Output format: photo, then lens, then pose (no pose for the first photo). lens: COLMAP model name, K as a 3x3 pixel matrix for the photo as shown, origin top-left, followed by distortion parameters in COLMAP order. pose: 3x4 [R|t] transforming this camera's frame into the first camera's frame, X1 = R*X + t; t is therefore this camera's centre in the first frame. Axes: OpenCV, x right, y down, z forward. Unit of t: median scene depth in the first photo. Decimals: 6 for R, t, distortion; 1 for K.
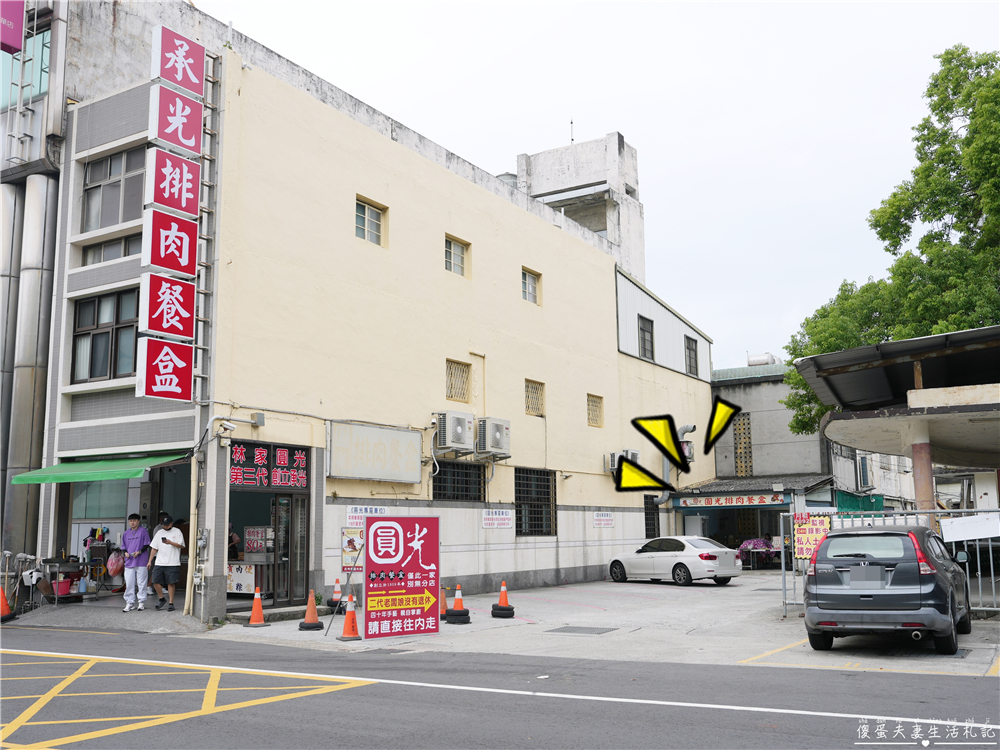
lens RADIAL K [[997.4, 0, 500.0], [0, 997.4, 375.0], [0, 0, 1]] dist [-0.014976, -0.001869]
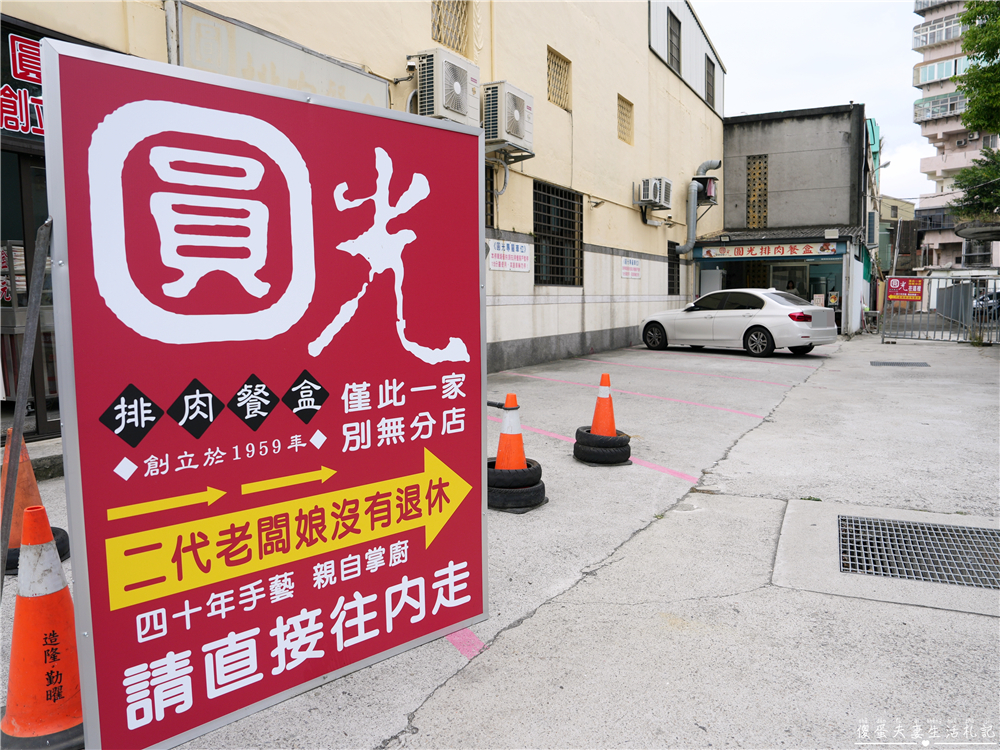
lens RADIAL K [[769.4, 0, 500.0], [0, 769.4, 375.0], [0, 0, 1]] dist [-0.101624, 0.002119]
pose [[0.997640, -0.004094, 0.068539, -0.043667], [-0.013305, 0.967773, 0.251473, 0.096495], [-0.067359, -0.251792, 0.965434, 0.521080]]
